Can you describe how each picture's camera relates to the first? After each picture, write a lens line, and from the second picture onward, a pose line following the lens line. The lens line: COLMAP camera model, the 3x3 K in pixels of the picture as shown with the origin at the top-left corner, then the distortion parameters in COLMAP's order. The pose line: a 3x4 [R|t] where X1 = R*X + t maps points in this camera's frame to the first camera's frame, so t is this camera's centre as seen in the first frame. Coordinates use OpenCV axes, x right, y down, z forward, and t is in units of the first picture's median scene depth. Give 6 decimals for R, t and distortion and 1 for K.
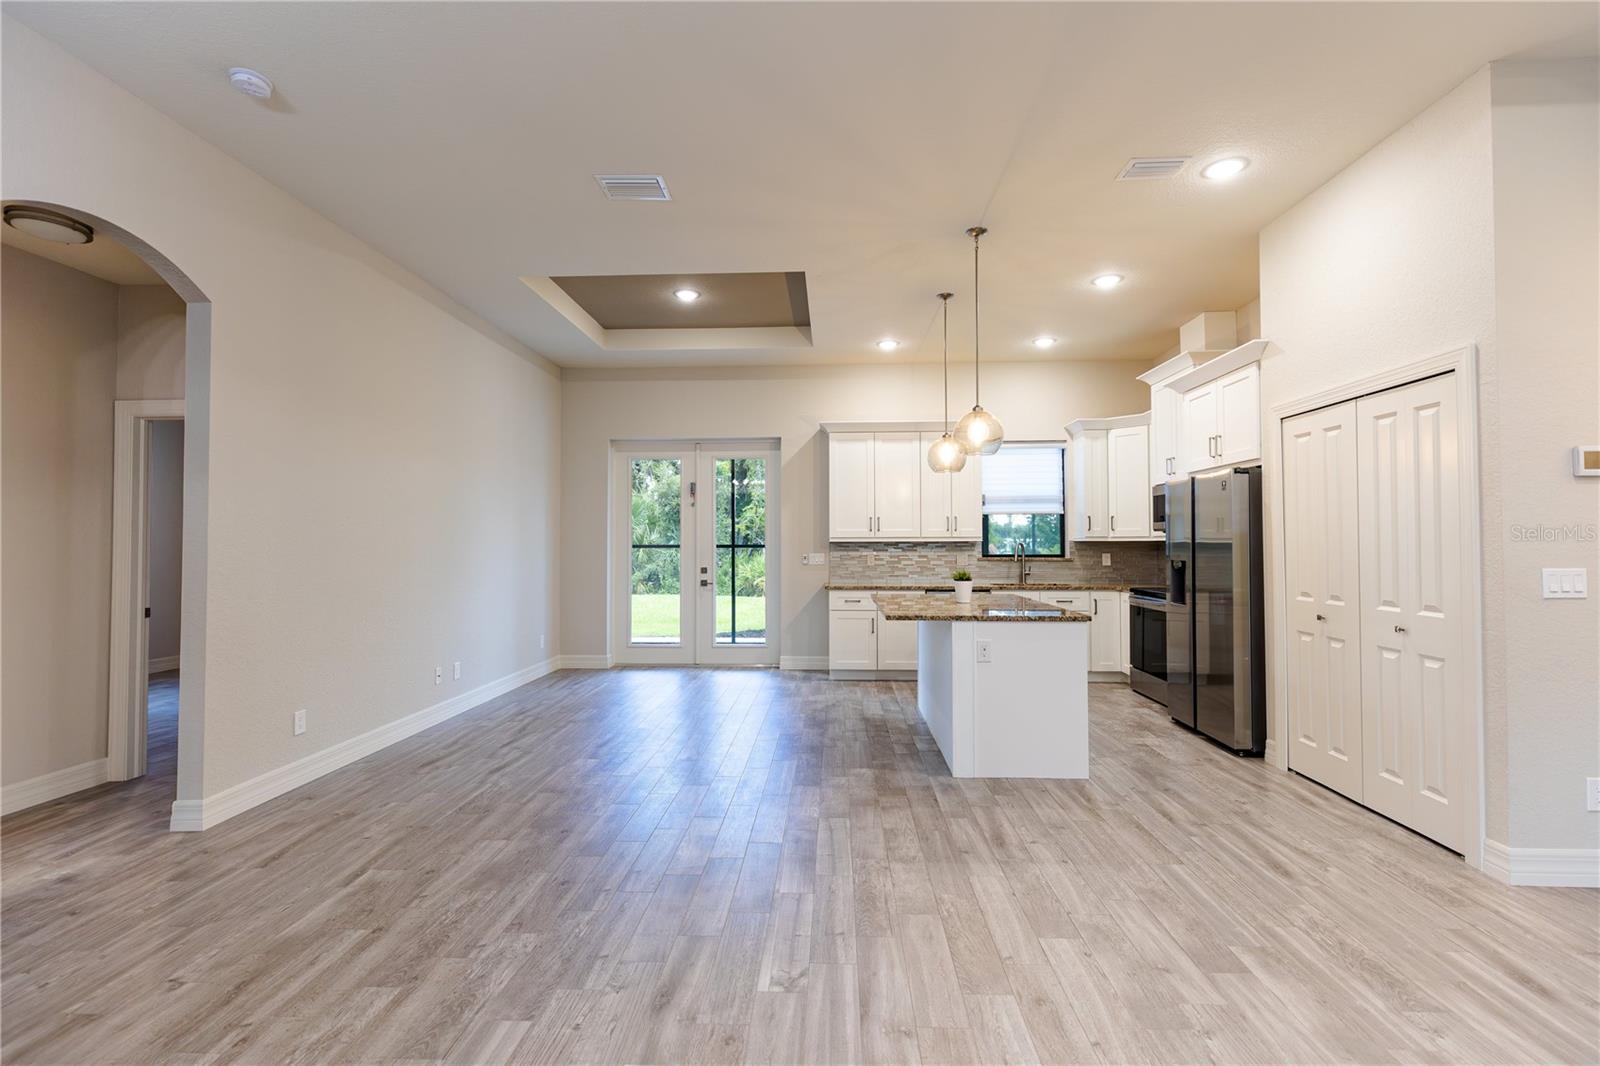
lens RADIAL K [[715.7, 0, 797.3], [0, 715.7, 535.7], [0, 0, 1]] dist [0.000256, 0.000459]
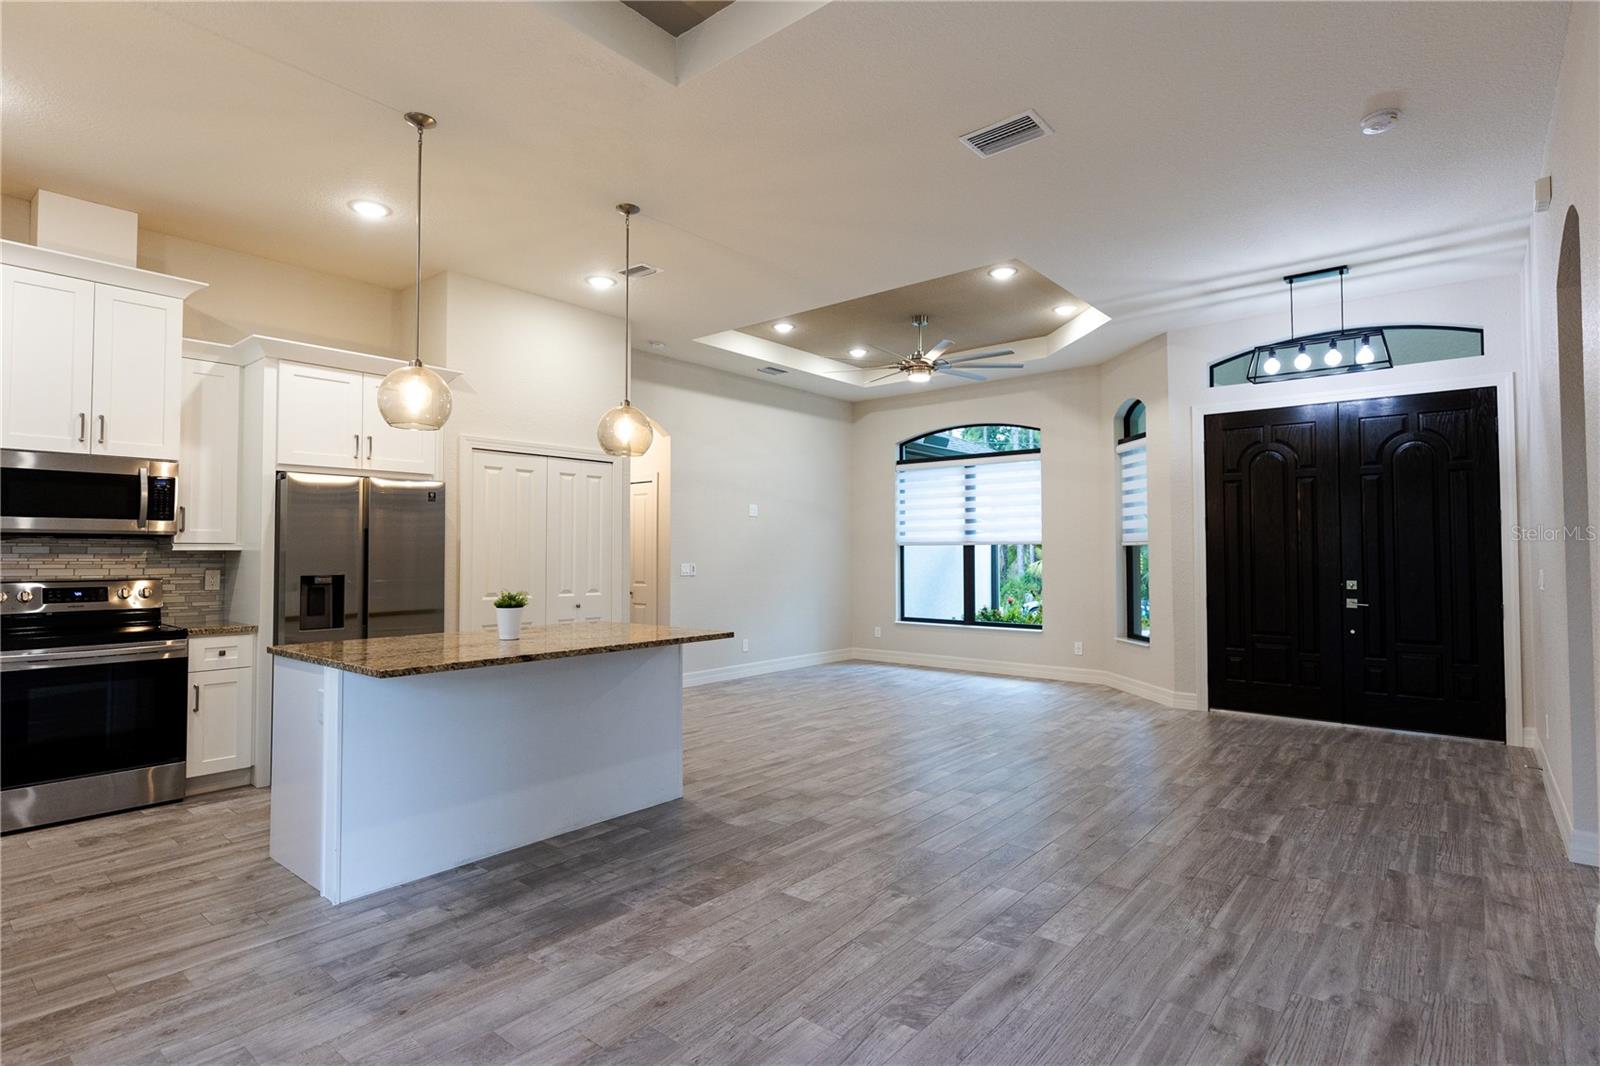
lens RADIAL K [[808.2, 0, 800.0], [0, 808.2, 533.0], [0, 0, 1]] dist [-0.002007, -0.000291]
pose [[-0.802490, 0.018304, 0.596384, -0.537580], [-0.003930, 0.999346, -0.035960, 0.021244], [-0.596652, -0.031201, -0.801893, 1.710334]]
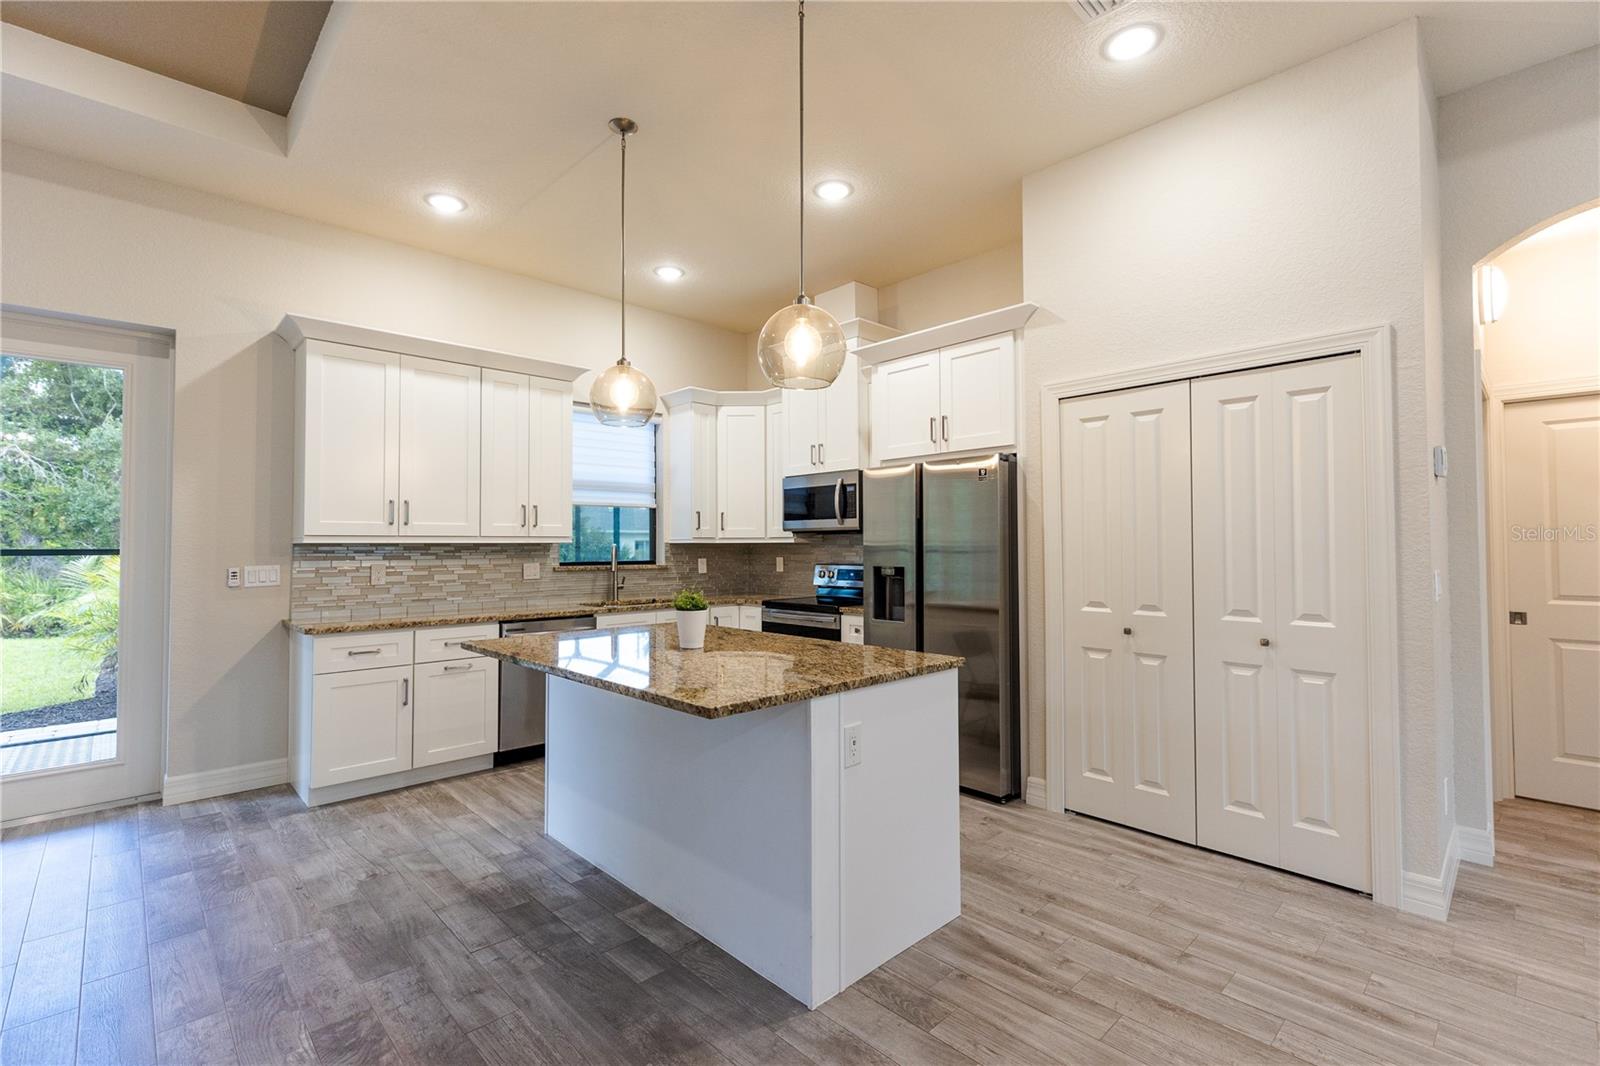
lens RADIAL K [[712.0, 0, 793.2], [0, 712.0, 531.2], [0, 0, 1]] dist [0.002876, -0.000265]
pose [[0.688118, 0.014365, 0.725457, -0.152219], [-0.006088, 0.999883, -0.014025, 0.007860], [-0.725573, 0.005234, 0.688125, 0.635194]]
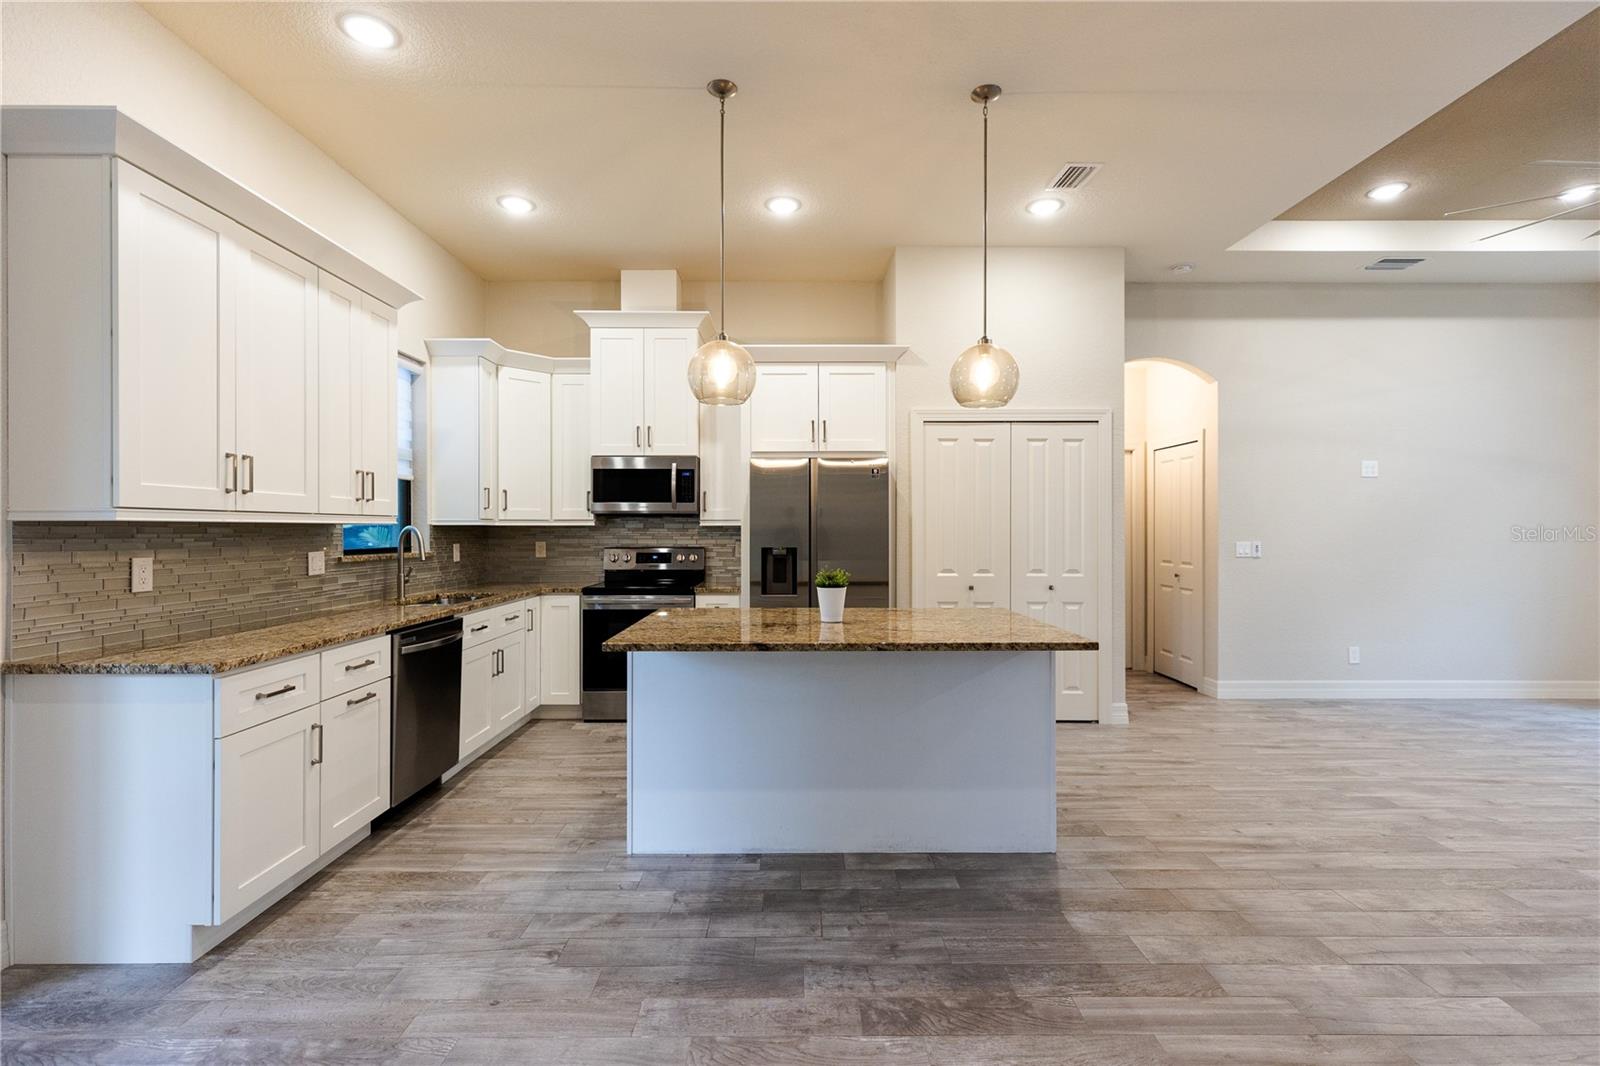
lens RADIAL K [[721.9, 0, 794.2], [0, 721.9, 530.4], [0, 0, 1]] dist [0.001699, 0.000355]
pose [[-0.057162, 0.000155, 0.998365, -0.472107], [-0.011489, 0.999934, -0.000813, 0.015983], [-0.998299, -0.011517, -0.057157, 1.252992]]
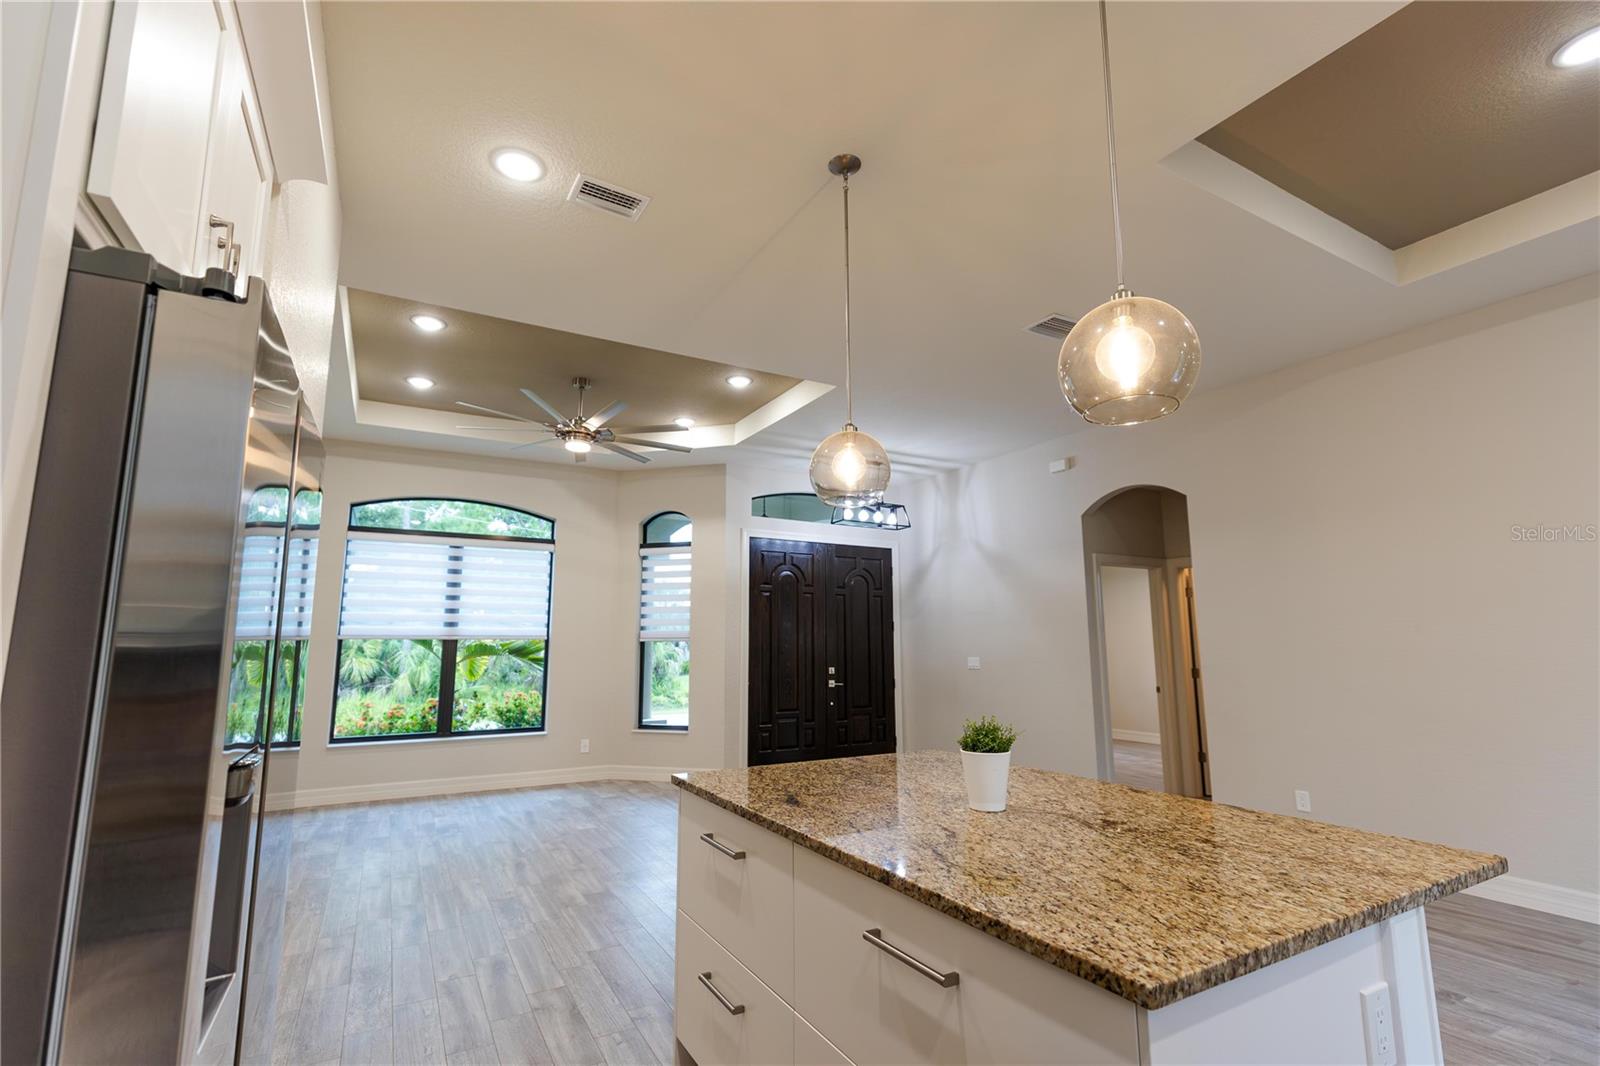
lens RADIAL K [[715.7, 0, 797.3], [0, 715.7, 535.7], [0, 0, 1]] dist [0.000256, 0.000459]
pose [[-0.842387, -0.077478, -0.533274, 0.624449], [0.012368, 0.986570, -0.162873, 0.015162], [0.538731, -0.143798, -0.830115, 1.498357]]
